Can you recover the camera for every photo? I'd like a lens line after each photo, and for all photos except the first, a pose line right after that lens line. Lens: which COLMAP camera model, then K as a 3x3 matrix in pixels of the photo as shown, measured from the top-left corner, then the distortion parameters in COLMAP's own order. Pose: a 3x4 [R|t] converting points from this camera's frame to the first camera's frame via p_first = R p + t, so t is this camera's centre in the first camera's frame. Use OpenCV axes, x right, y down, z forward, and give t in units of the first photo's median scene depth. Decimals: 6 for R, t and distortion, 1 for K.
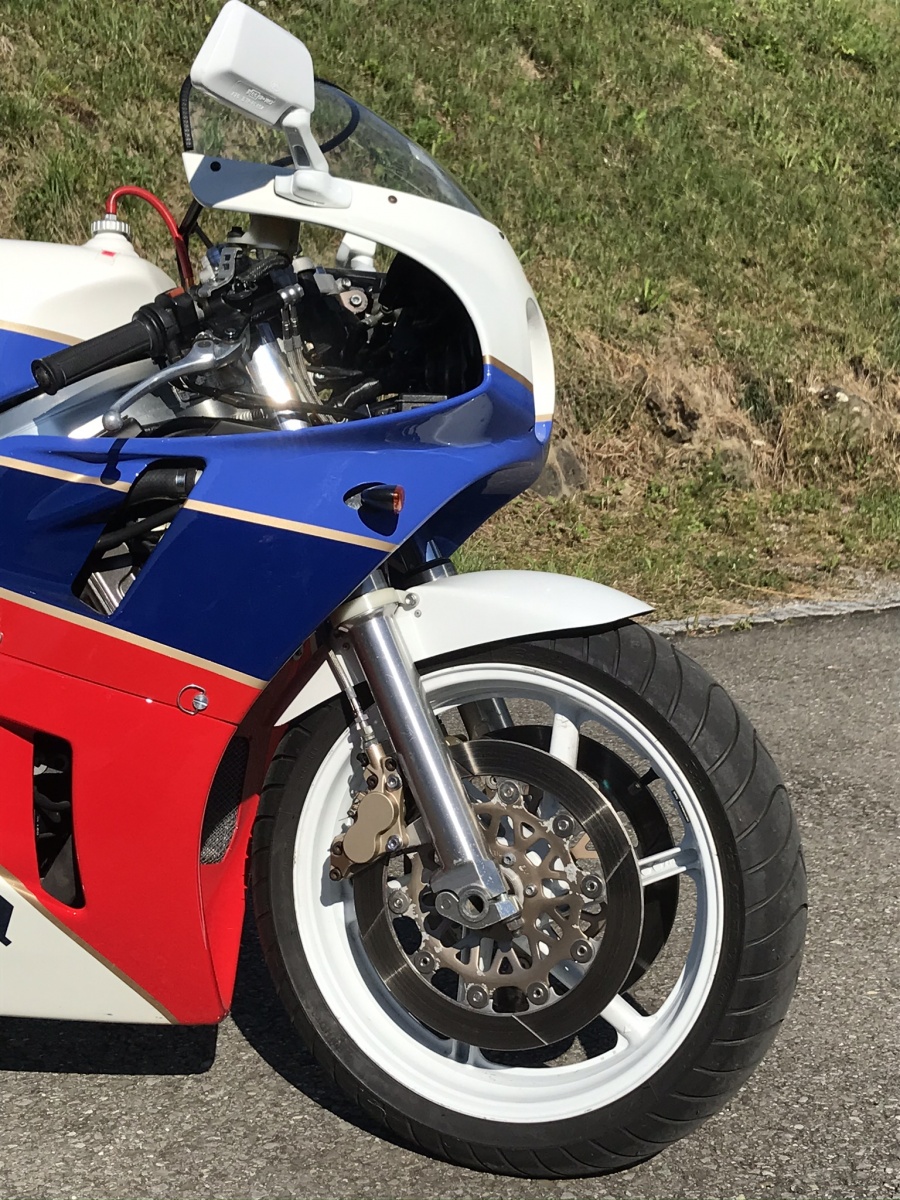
lens RADIAL K [[1923.2, 0, 450.0], [0, 1923.2, 600.0], [0, 0, 1]] dist [0.224169, -0.912676]
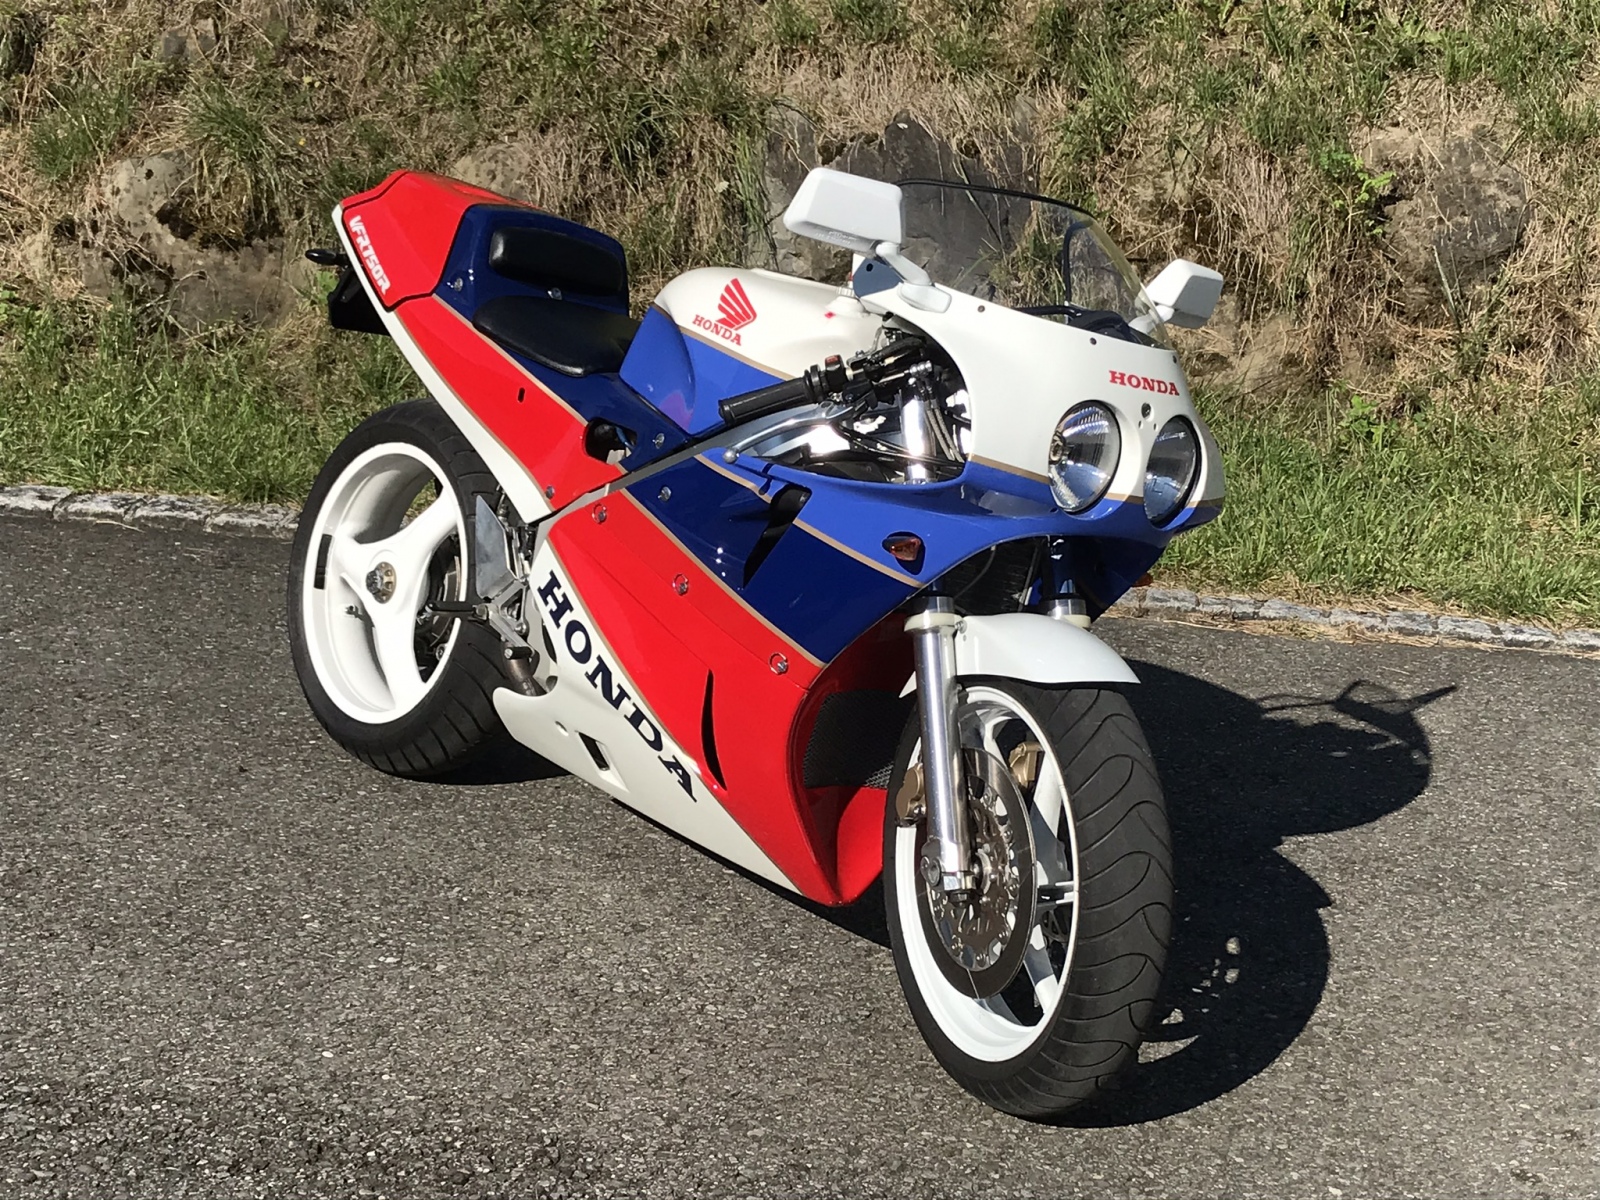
lens RADIAL K [[2564.3, 0, 800.0], [0, 2564.3, 600.0], [0, 0, 1]] dist [0.224169, -0.912676]
pose [[0.715878, 0.217974, -0.663330, 0.946318], [-0.145473, 0.975736, 0.163635, -0.257624], [0.682903, -0.020646, 0.730217, -0.264042]]
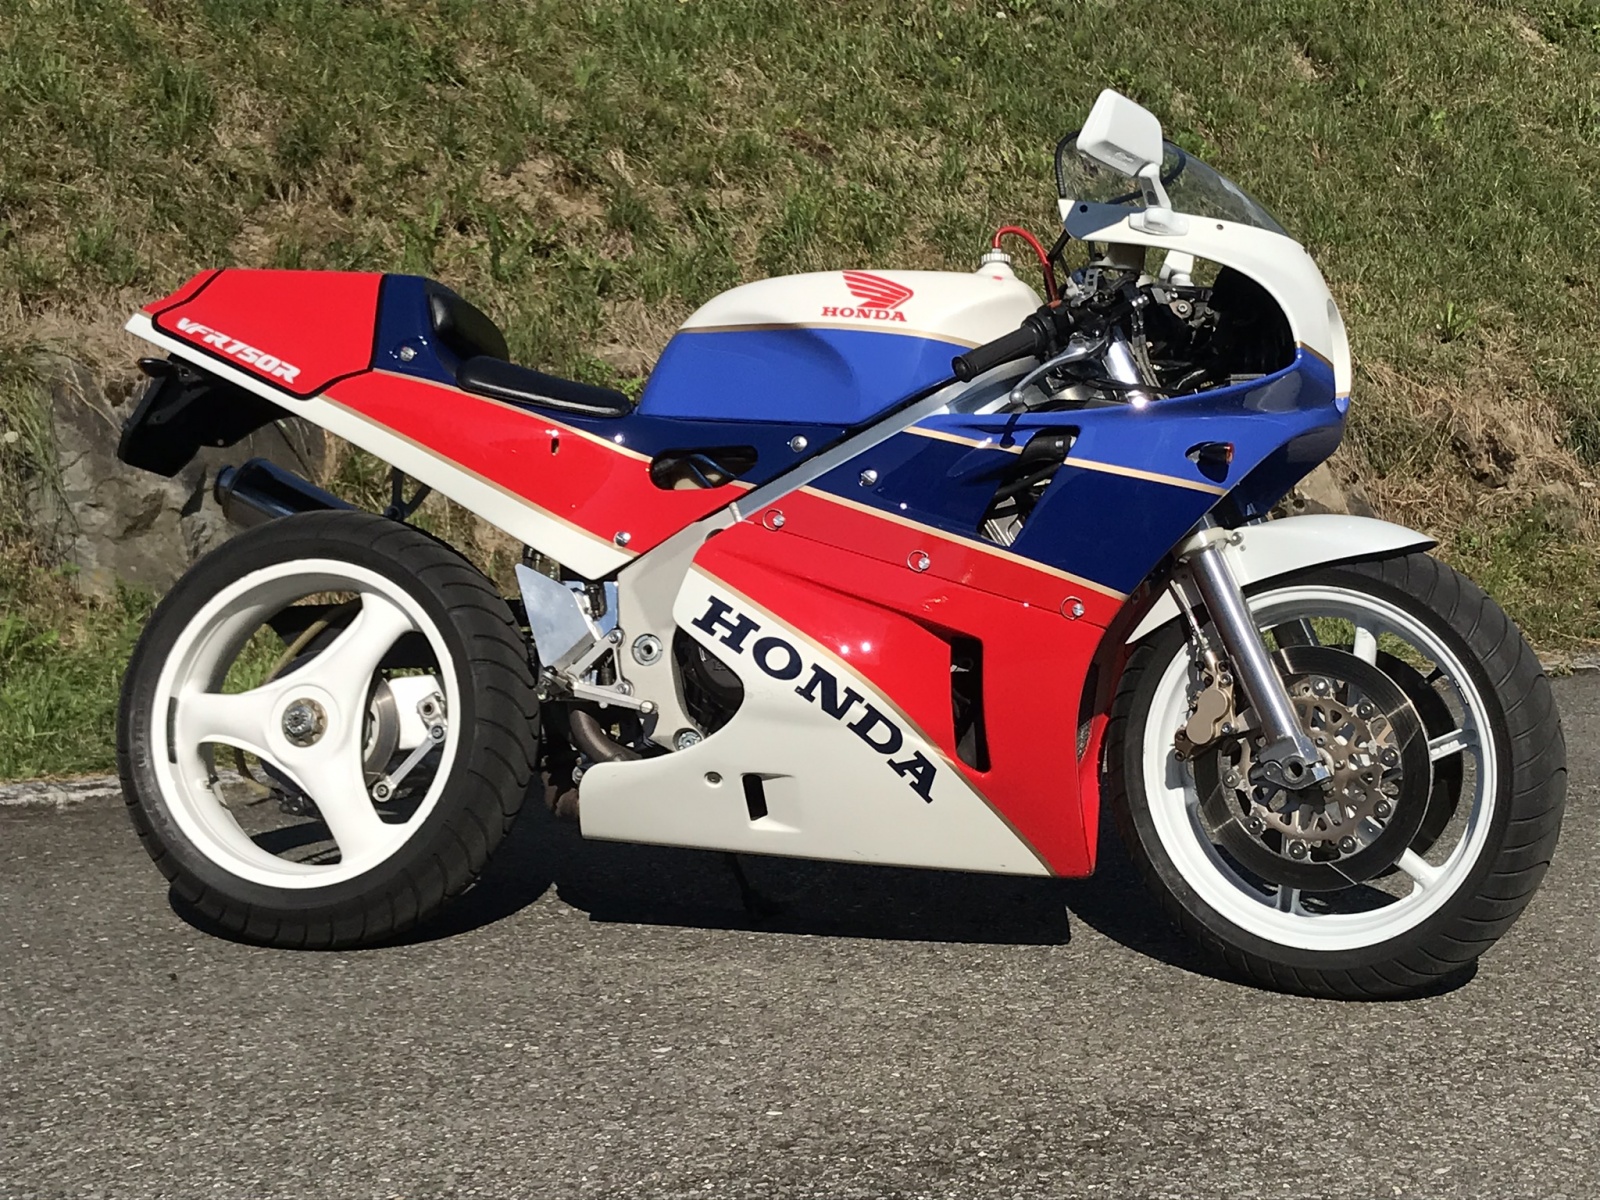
lens RADIAL K [[2552.6, 0, 805.8], [0, 2552.6, 574.9], [0, 0, 1]] dist [0.264739, -1.344307]
pose [[0.988589, -0.015890, -0.149795, -0.045717], [0.005520, 0.997574, -0.069397, 0.133433], [0.150535, 0.067778, 0.986279, -0.673982]]
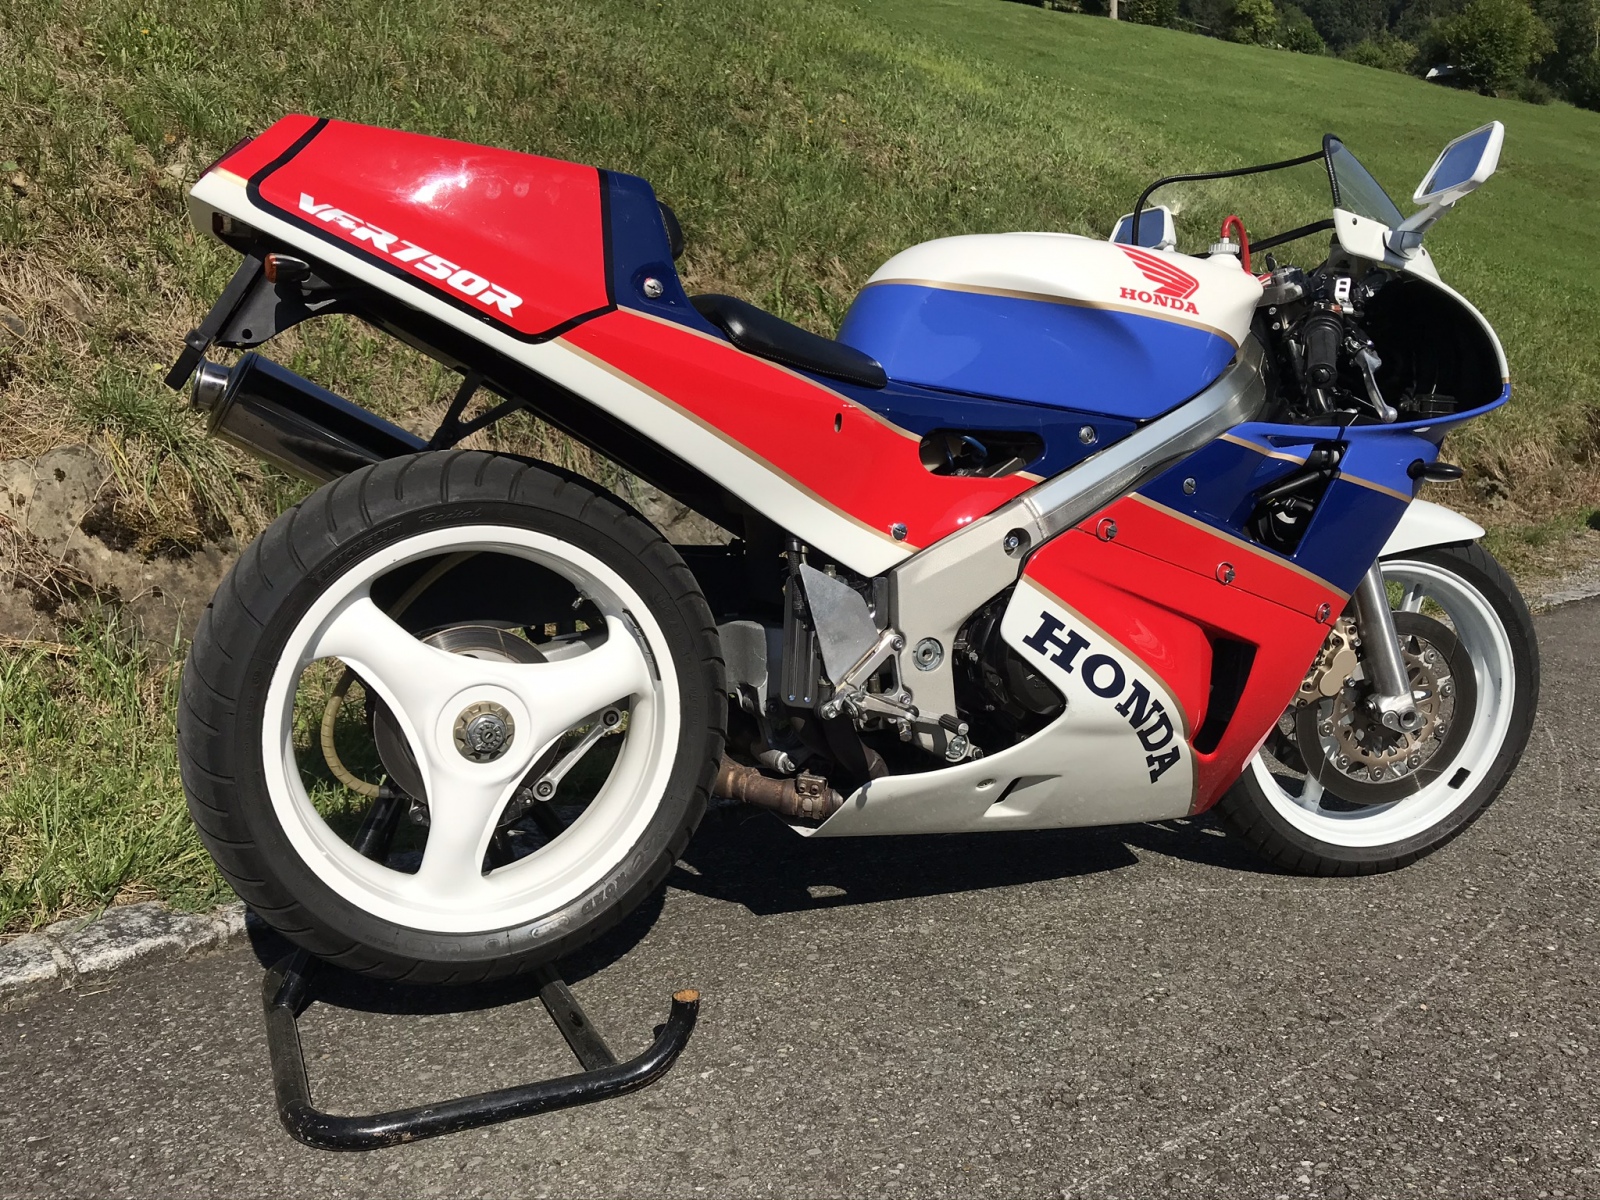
lens RADIAL K [[1302.2, 0, 800.0], [0, 1302.2, 600.0], [0, 0, 1]] dist [-0.001998, -0.000648]
pose [[0.886153, -0.044976, 0.461204, -0.817570], [-0.048414, 0.980846, 0.188672, -0.107072], [-0.460856, -0.189521, 0.867003, 0.317463]]
